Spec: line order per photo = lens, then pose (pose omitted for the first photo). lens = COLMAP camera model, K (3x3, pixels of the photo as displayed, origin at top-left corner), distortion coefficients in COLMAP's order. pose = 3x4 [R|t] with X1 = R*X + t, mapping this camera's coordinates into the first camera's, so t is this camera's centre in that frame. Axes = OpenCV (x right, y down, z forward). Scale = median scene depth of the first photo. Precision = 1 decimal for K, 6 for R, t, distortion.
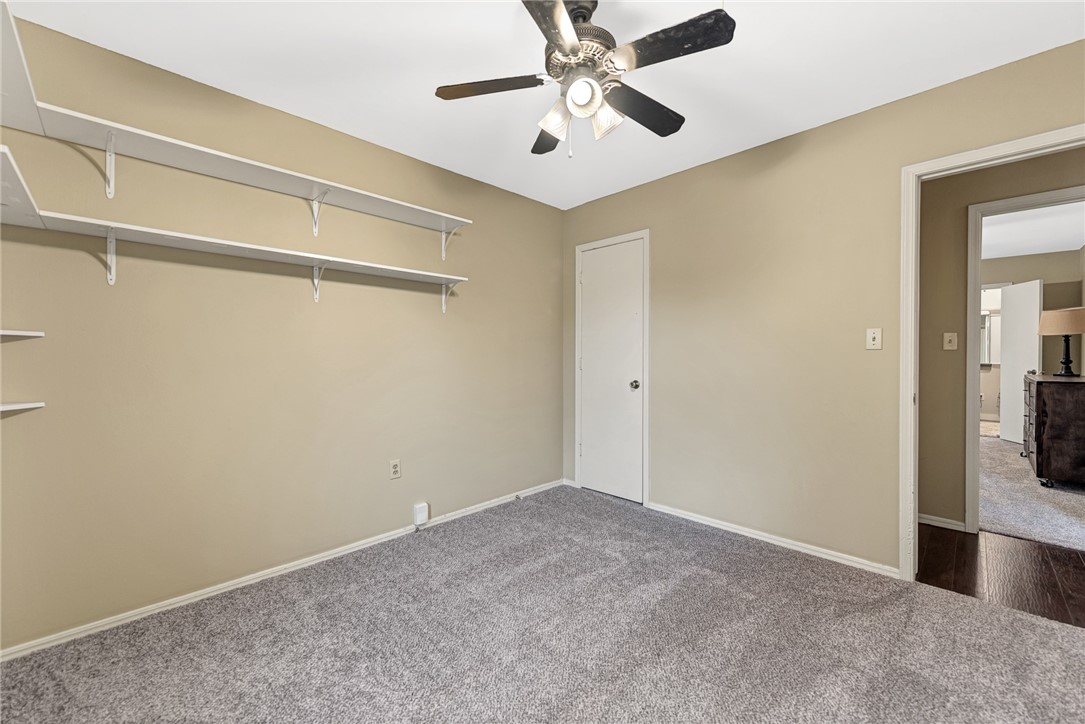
lens RADIAL K [[426.5, 0, 539.7], [0, 426.5, 363.8], [0, 0, 1]] dist [0.003185, 0.000035]
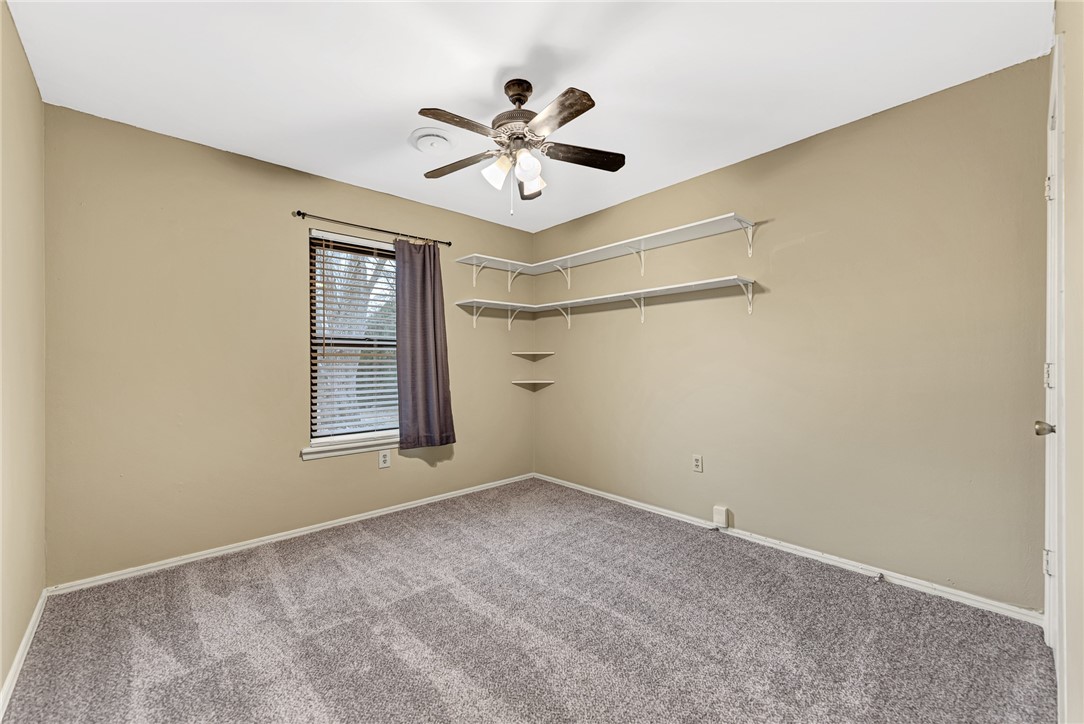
lens RADIAL K [[426.1, 0, 539.2], [0, 426.1, 363.8], [0, 0, 1]] dist [0.003185, 0.000035]
pose [[-0.044017, 0.006451, -0.999010, 0.783405], [-0.010601, 0.999920, 0.006924, -0.013907], [0.998975, 0.010895, -0.043945, 0.636849]]
